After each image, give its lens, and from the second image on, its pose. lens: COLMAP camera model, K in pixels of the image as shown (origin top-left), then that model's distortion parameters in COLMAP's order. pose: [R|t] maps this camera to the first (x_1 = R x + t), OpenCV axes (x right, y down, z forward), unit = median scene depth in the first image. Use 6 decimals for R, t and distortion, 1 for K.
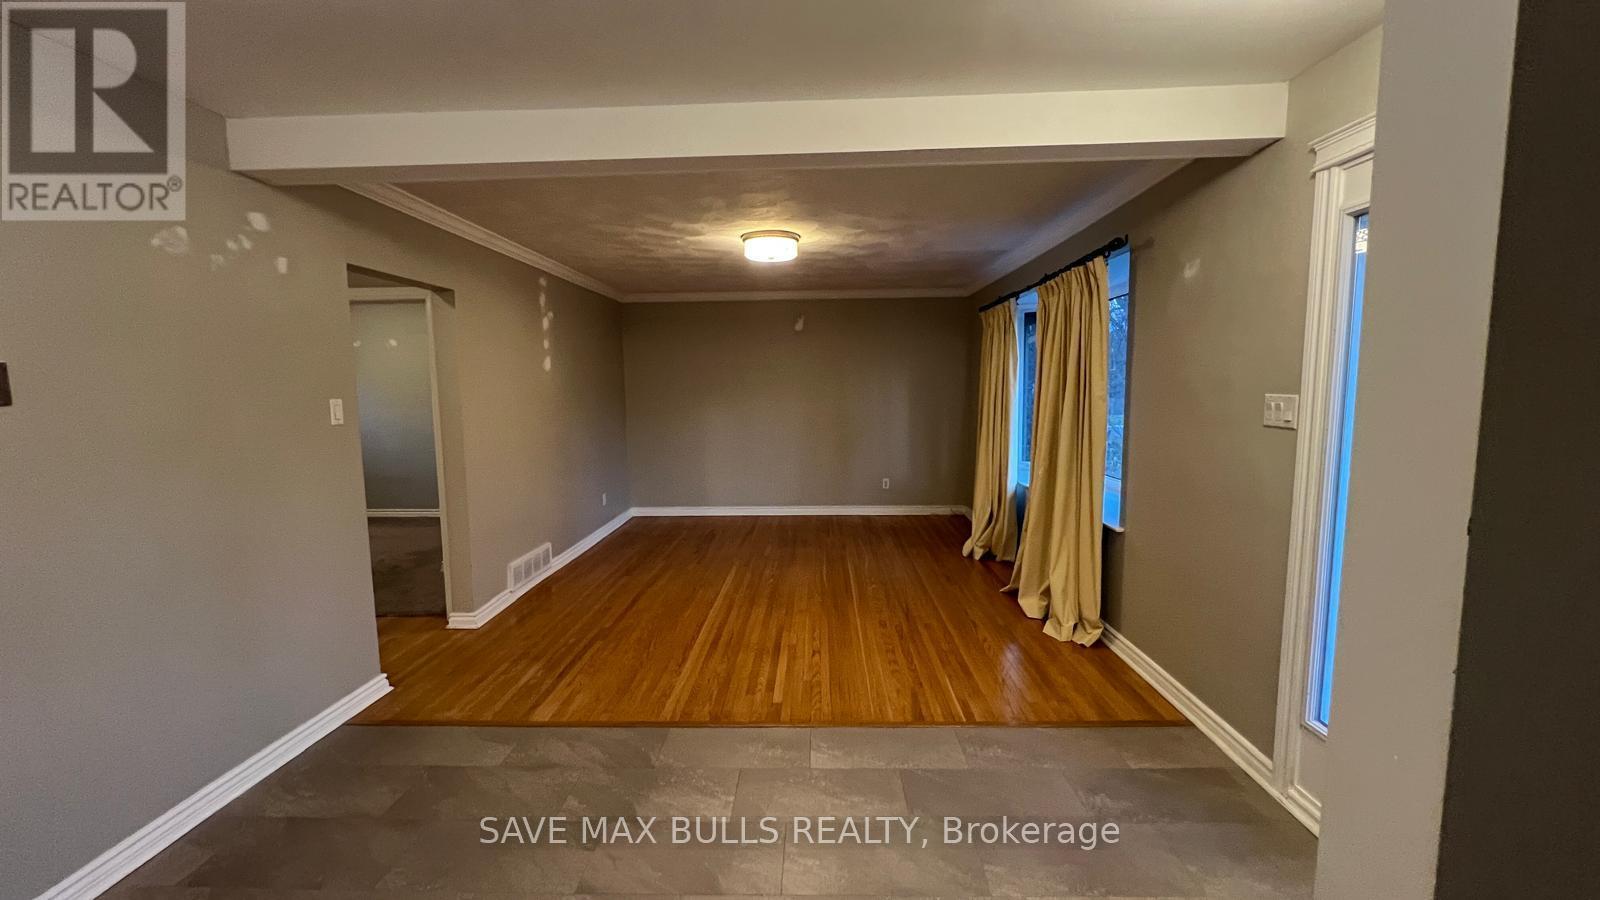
lens RADIAL K [[638.6, 0, 799.0], [0, 638.6, 452.5], [0, 0, 1]] dist [-0.000797, -0.000168]
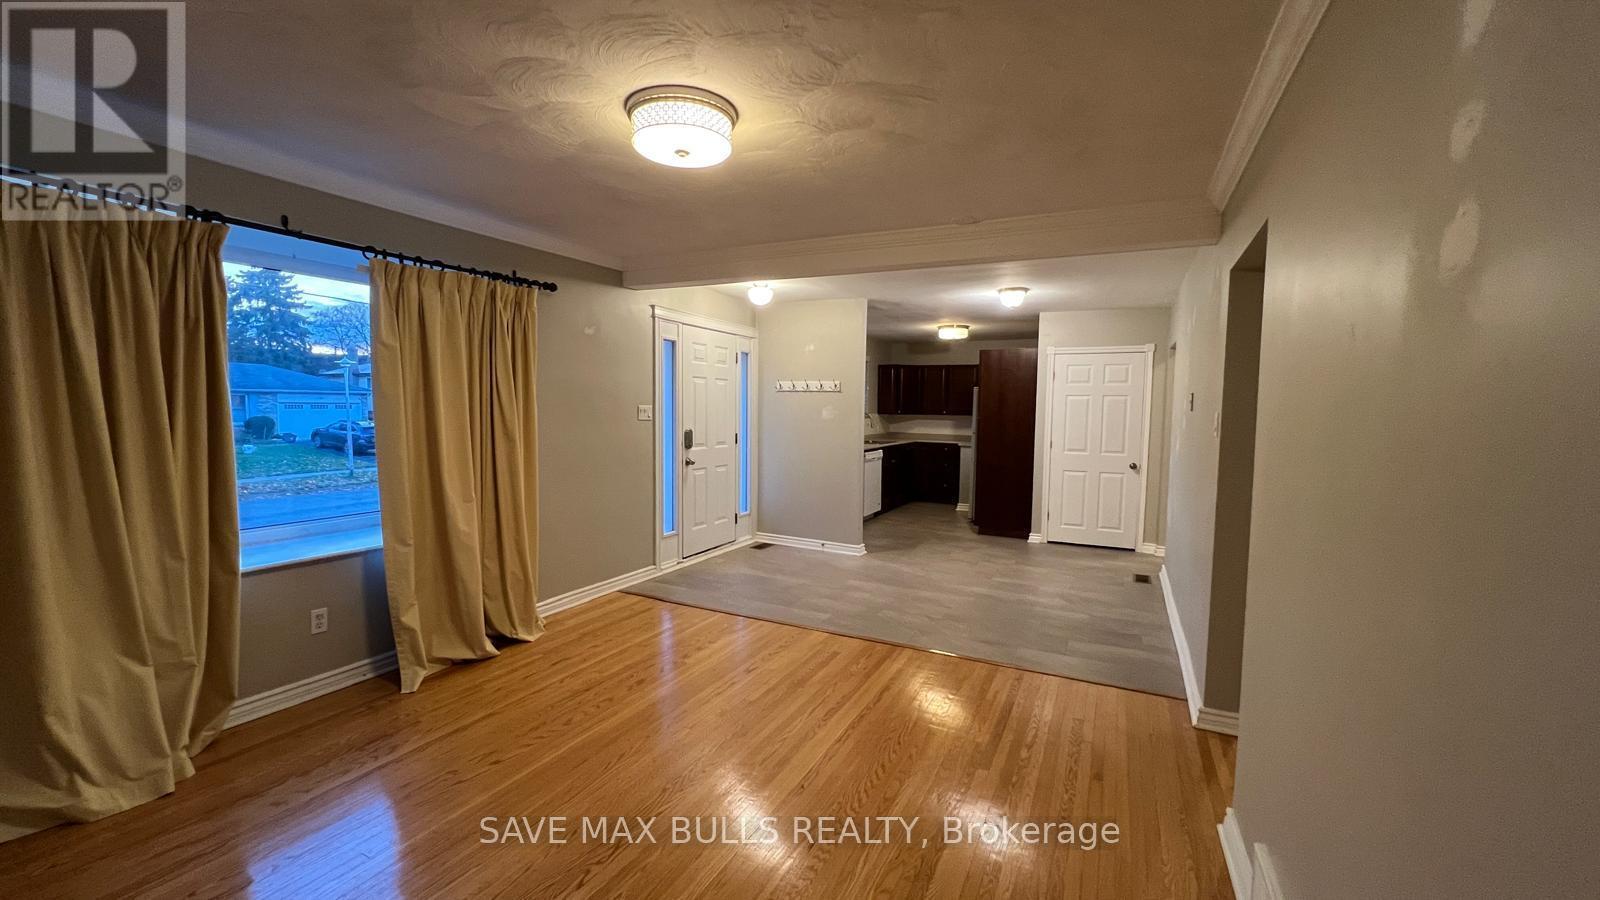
lens RADIAL K [[638.6, 0, 799.0], [0, 638.6, 452.5], [0, 0, 1]] dist [-0.000797, -0.000168]
pose [[-0.908423, -0.033438, 0.416712, -0.457512], [0.036457, 0.986662, 0.158648, -0.175549], [-0.416459, 0.159311, -0.895088, 1.866513]]
